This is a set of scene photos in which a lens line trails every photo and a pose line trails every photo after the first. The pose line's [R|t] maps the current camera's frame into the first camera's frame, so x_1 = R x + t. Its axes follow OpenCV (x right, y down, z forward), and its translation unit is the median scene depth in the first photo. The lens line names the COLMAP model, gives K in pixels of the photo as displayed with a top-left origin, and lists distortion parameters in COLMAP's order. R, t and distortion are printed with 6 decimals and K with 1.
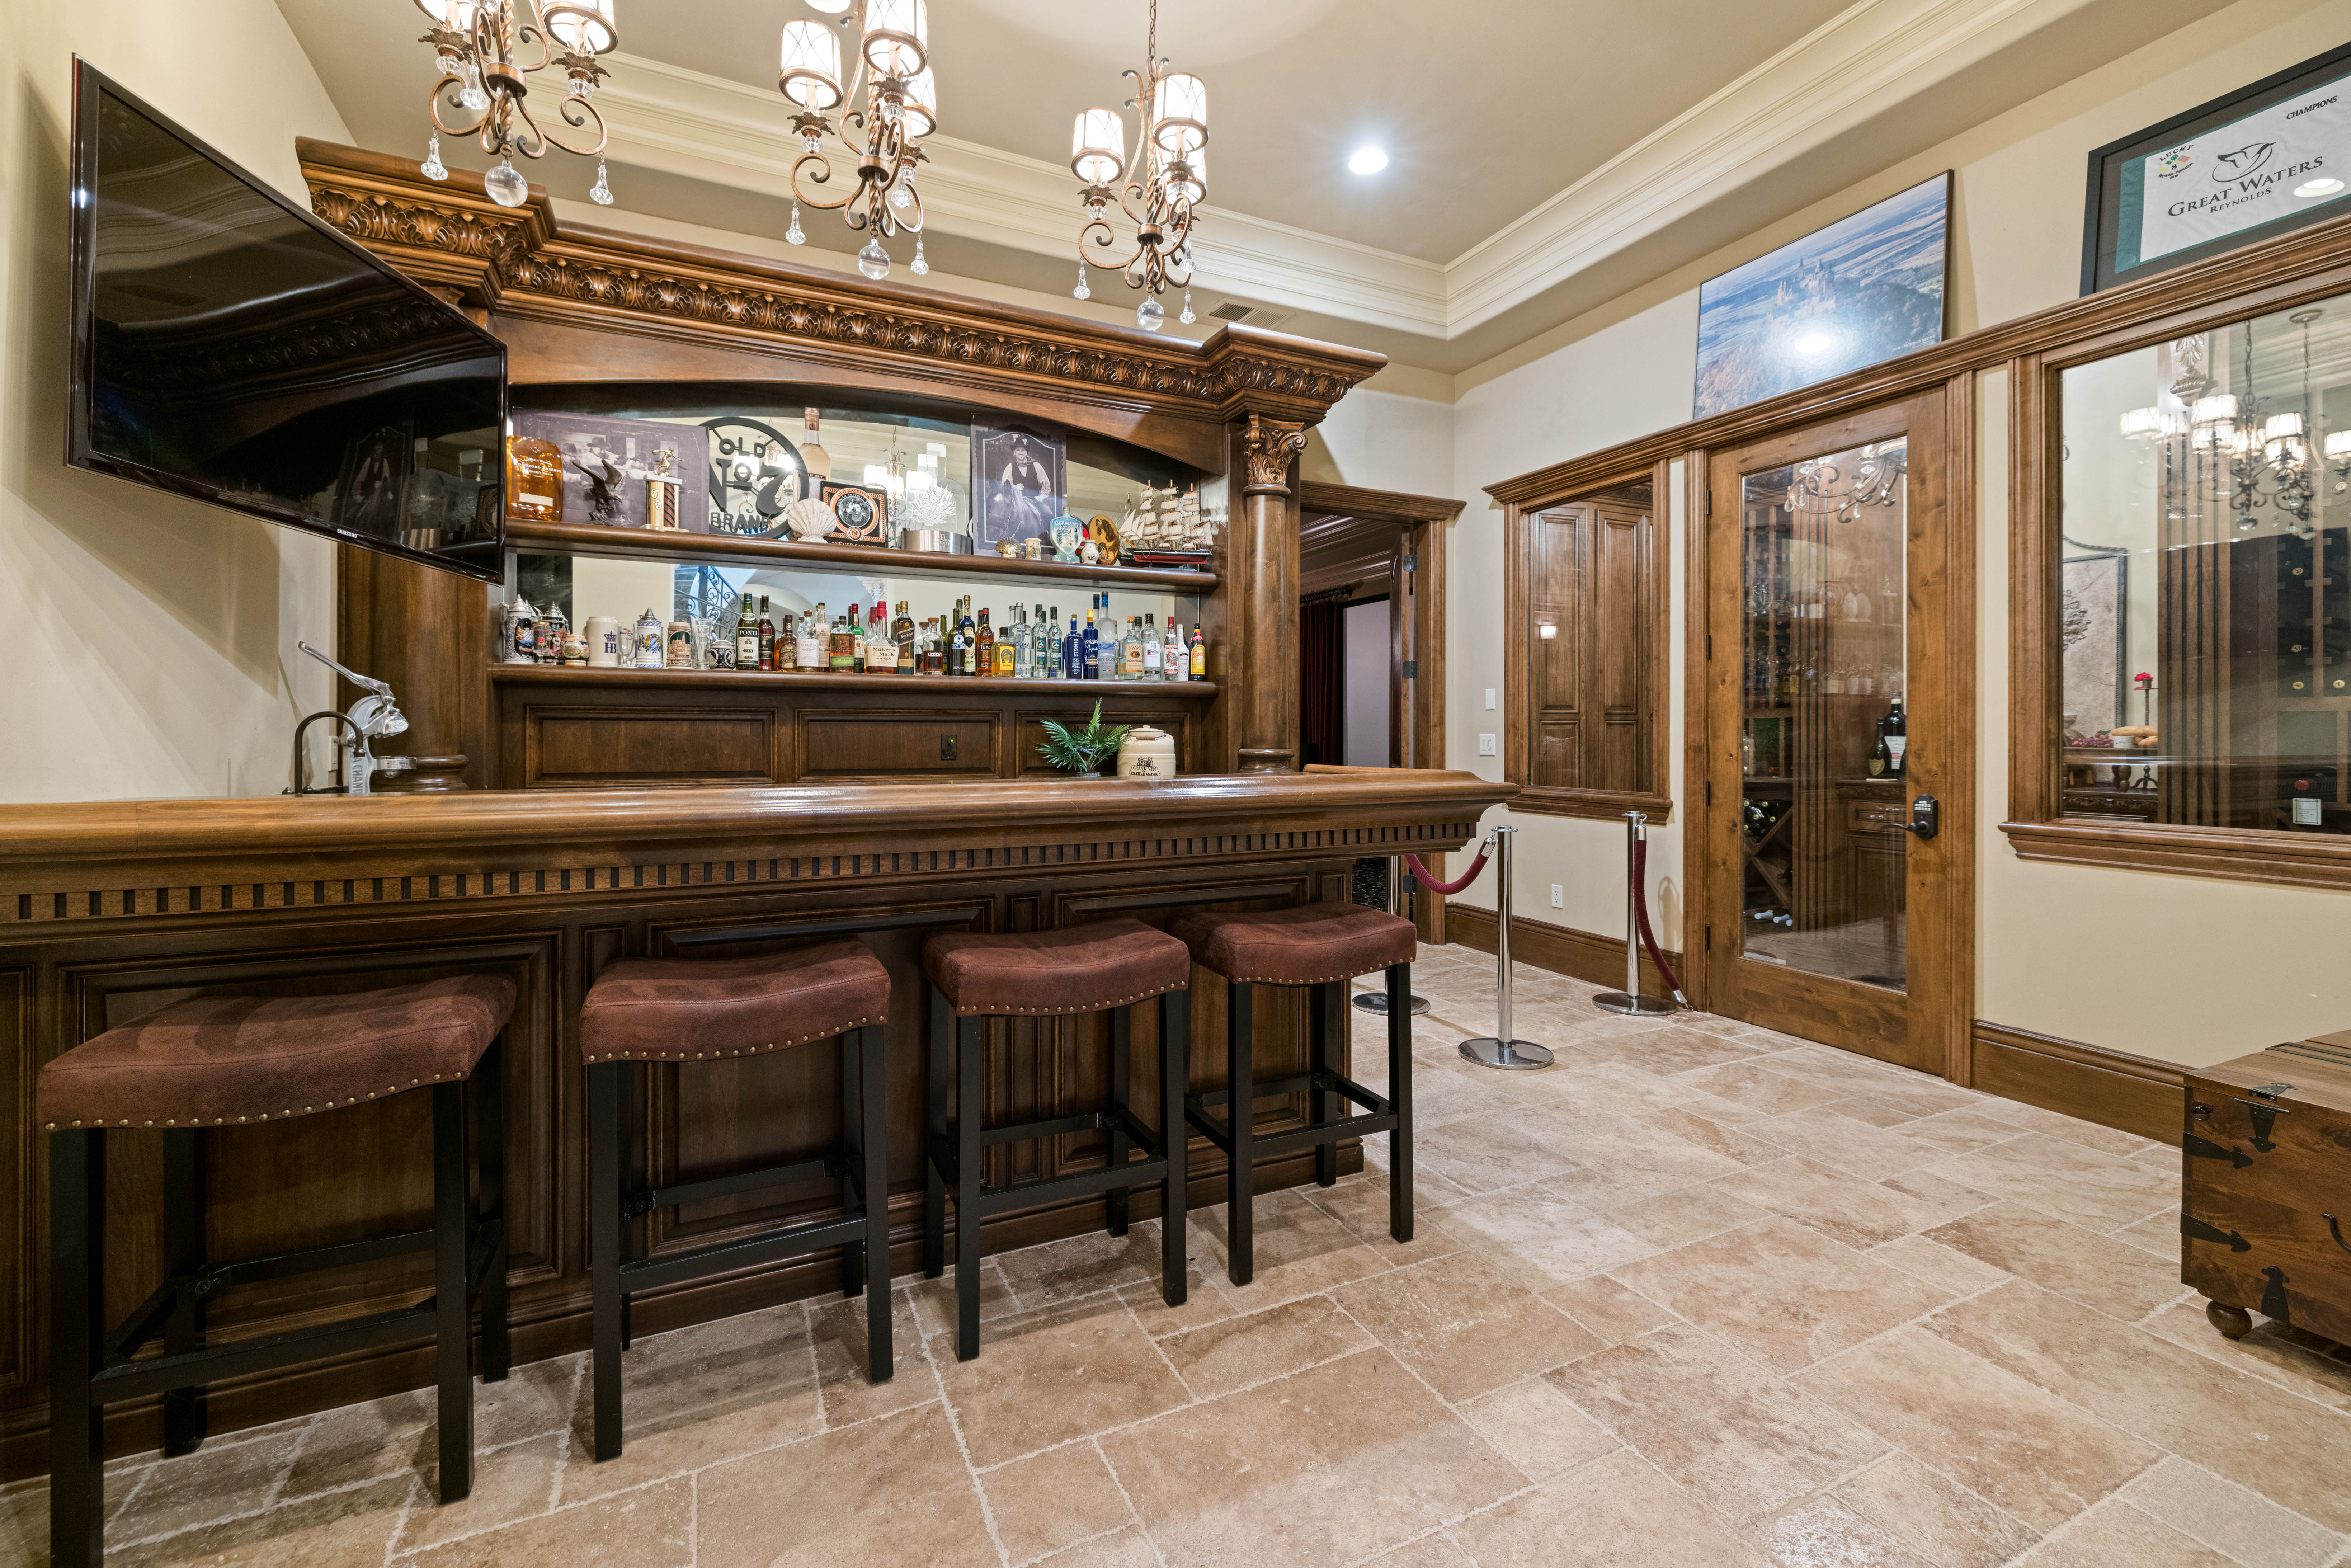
lens RADIAL K [[991.3, 0, 1181.5], [0, 991.3, 749.7], [0, 0, 1]] dist [0.000311, -0.000157]
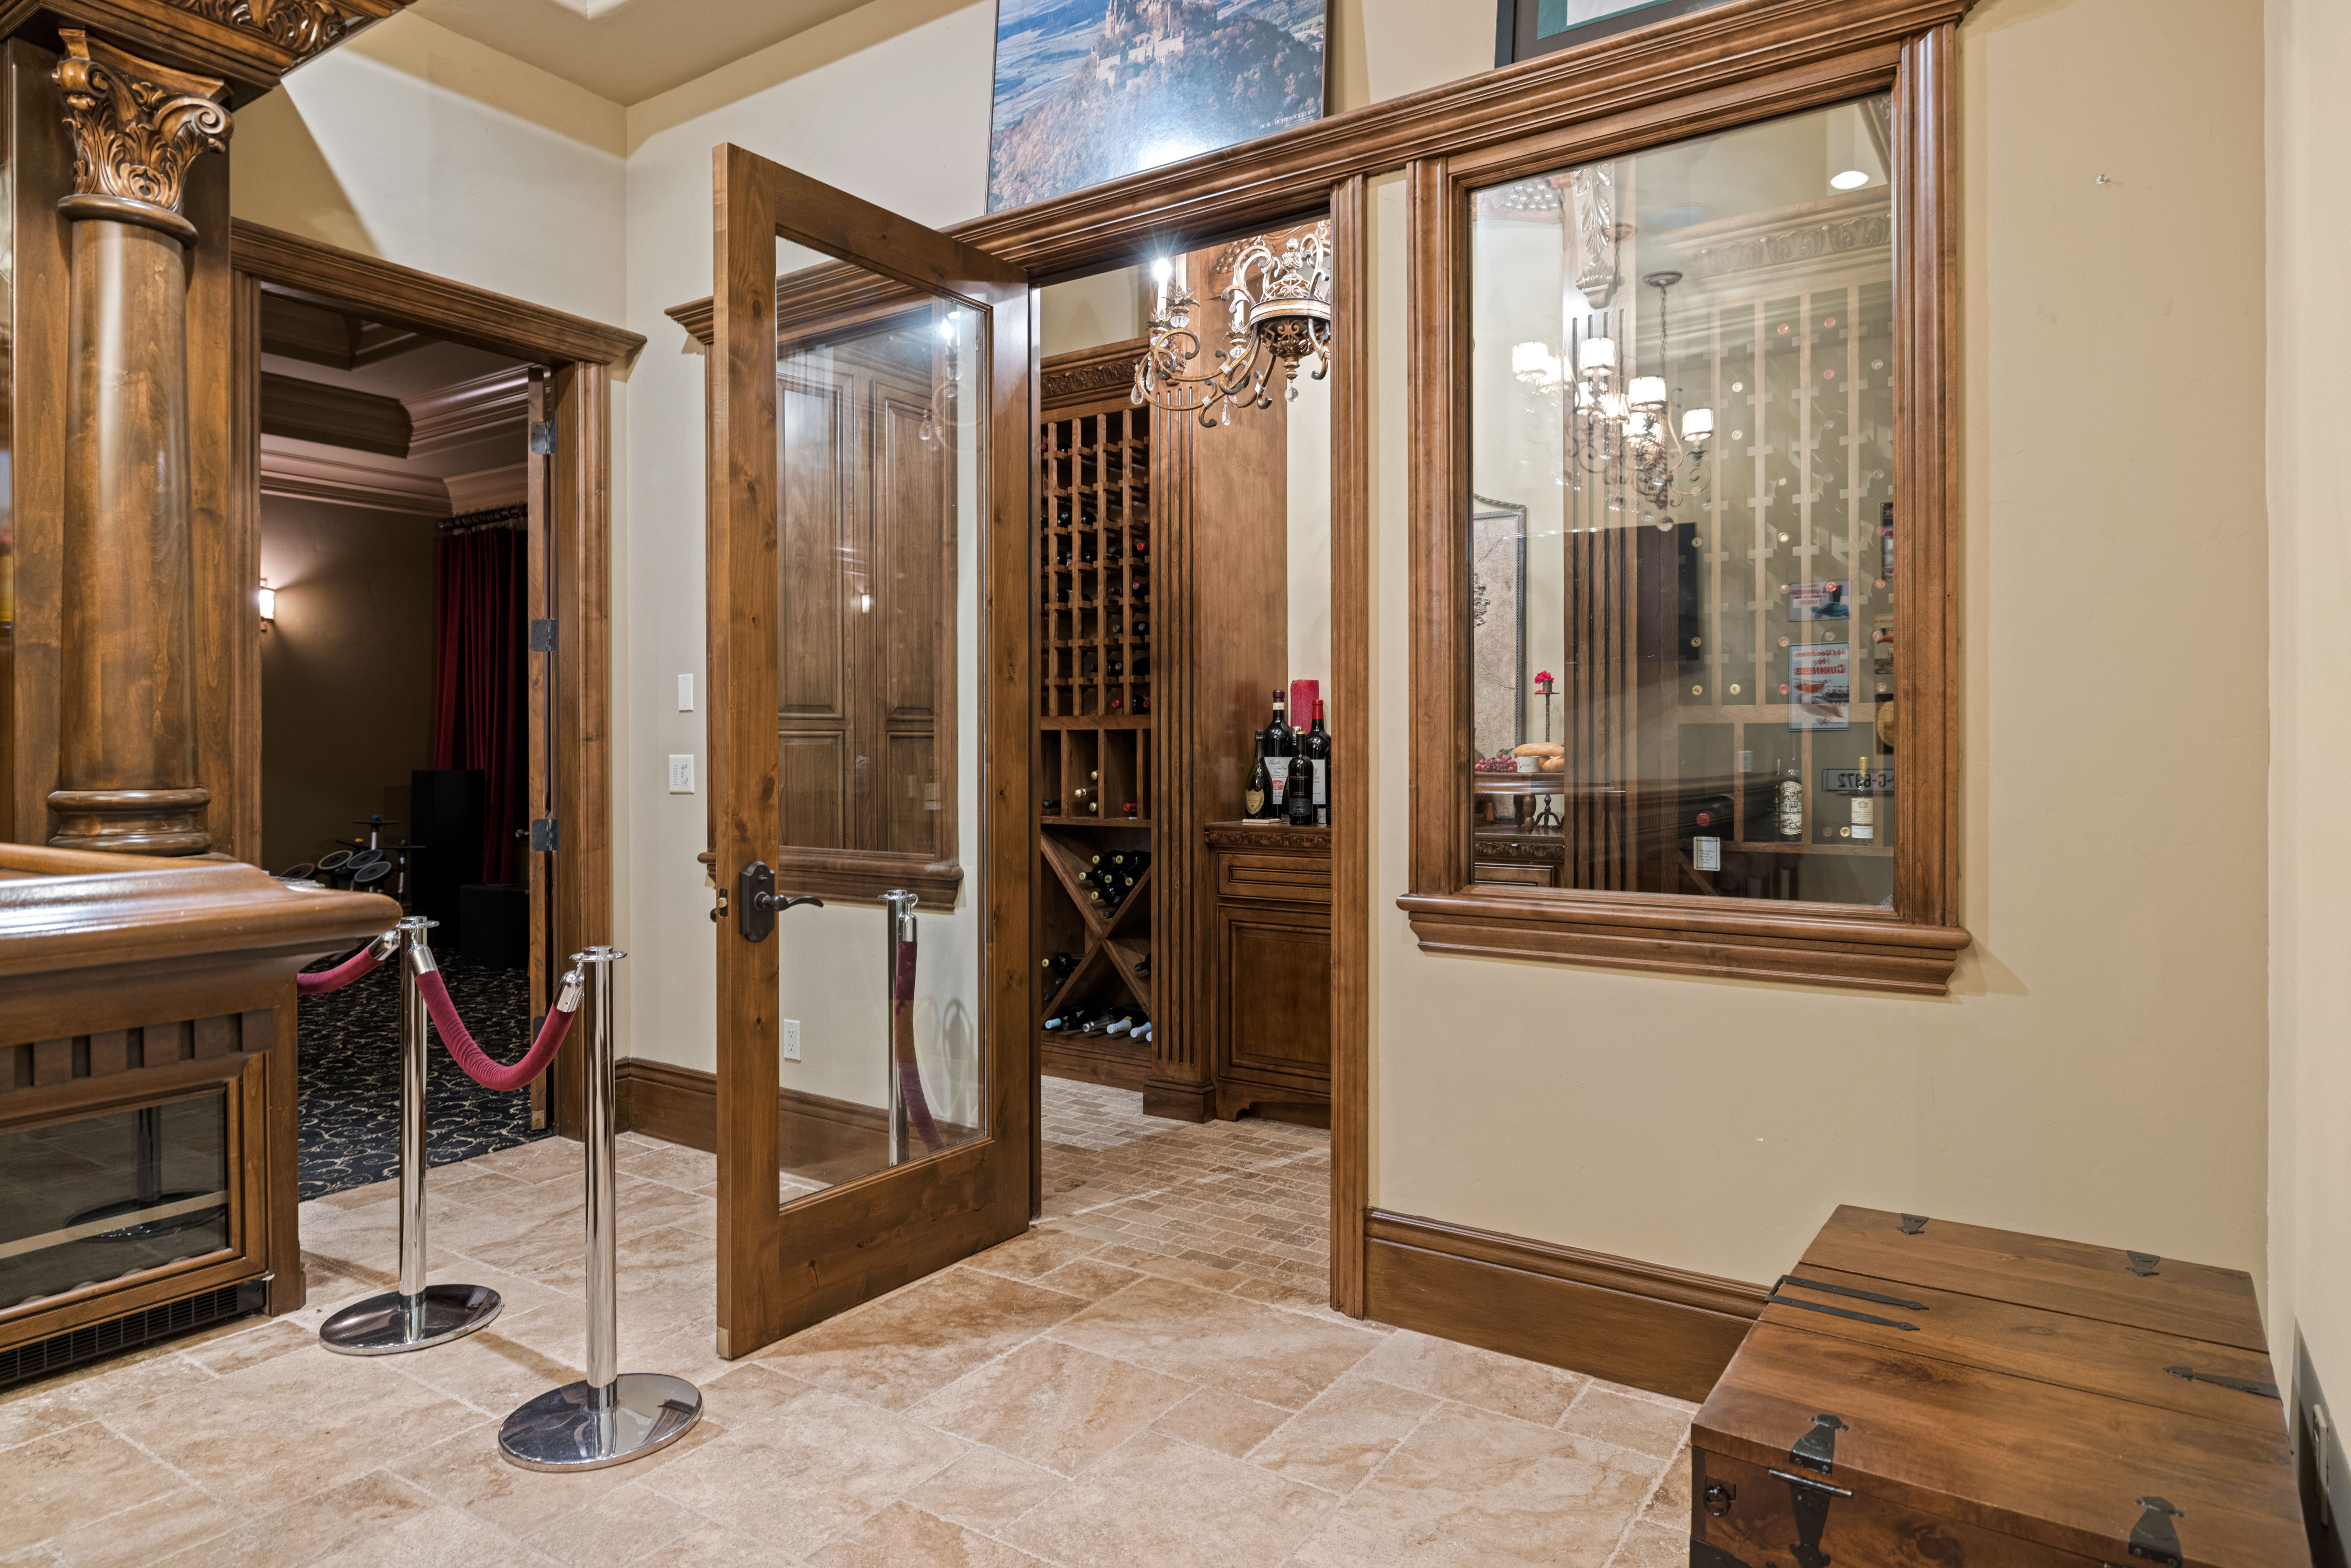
lens RADIAL K [[1376.5, 0, 1176.6], [0, 1376.5, 834.3], [0, 0, 1]] dist [0.001232, 0.000111]
pose [[0.859159, -0.031796, 0.510719, 0.203811], [0.009383, 0.998879, 0.046404, -0.006022], [-0.511622, -0.035076, 0.858494, 0.254438]]
